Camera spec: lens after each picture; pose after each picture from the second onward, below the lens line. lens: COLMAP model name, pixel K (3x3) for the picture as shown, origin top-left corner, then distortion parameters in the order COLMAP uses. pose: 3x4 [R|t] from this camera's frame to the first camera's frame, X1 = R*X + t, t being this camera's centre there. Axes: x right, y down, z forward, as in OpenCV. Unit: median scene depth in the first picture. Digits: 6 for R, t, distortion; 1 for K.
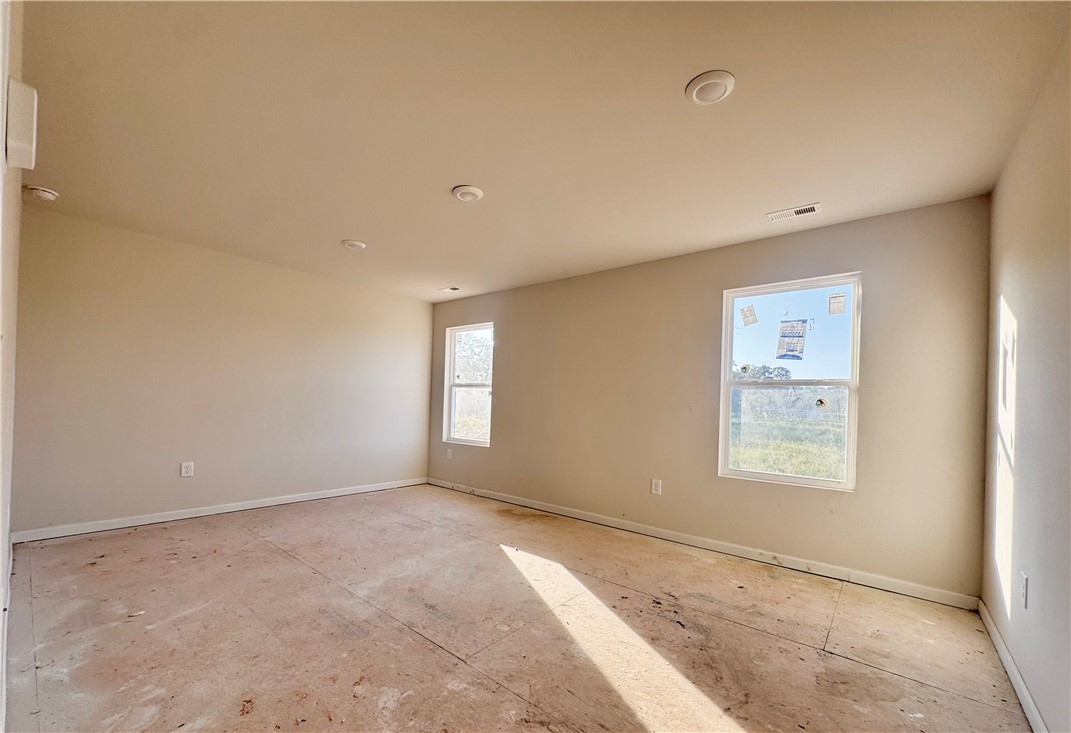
lens RADIAL K [[426.7, 0, 536.1], [0, 426.7, 404.7], [0, 0, 1]] dist [-0.000569, 0.000081]
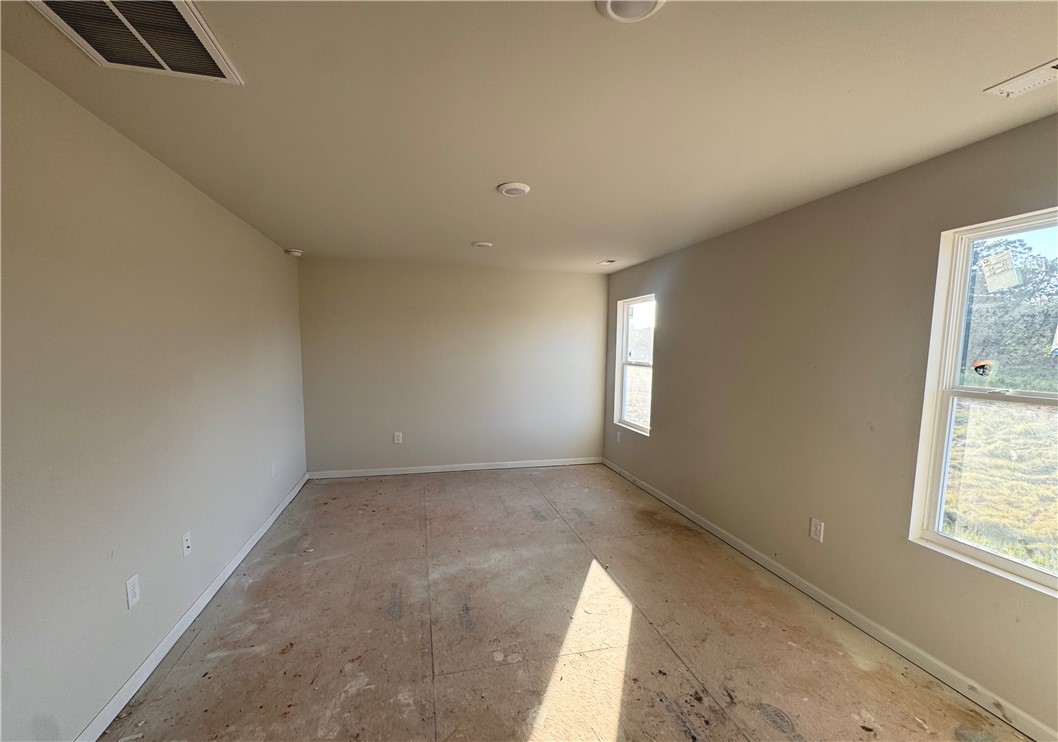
lens RADIAL K [[445.2, 0, 527.2], [0, 445.2, 399.8], [0, 0, 1]] dist [-0.001516, -0.000345]
pose [[0.804533, 0.047065, -0.592040, 0.338459], [0.012511, 0.995291, 0.096123, -0.100983], [0.593776, -0.084741, 0.800156, 0.160647]]
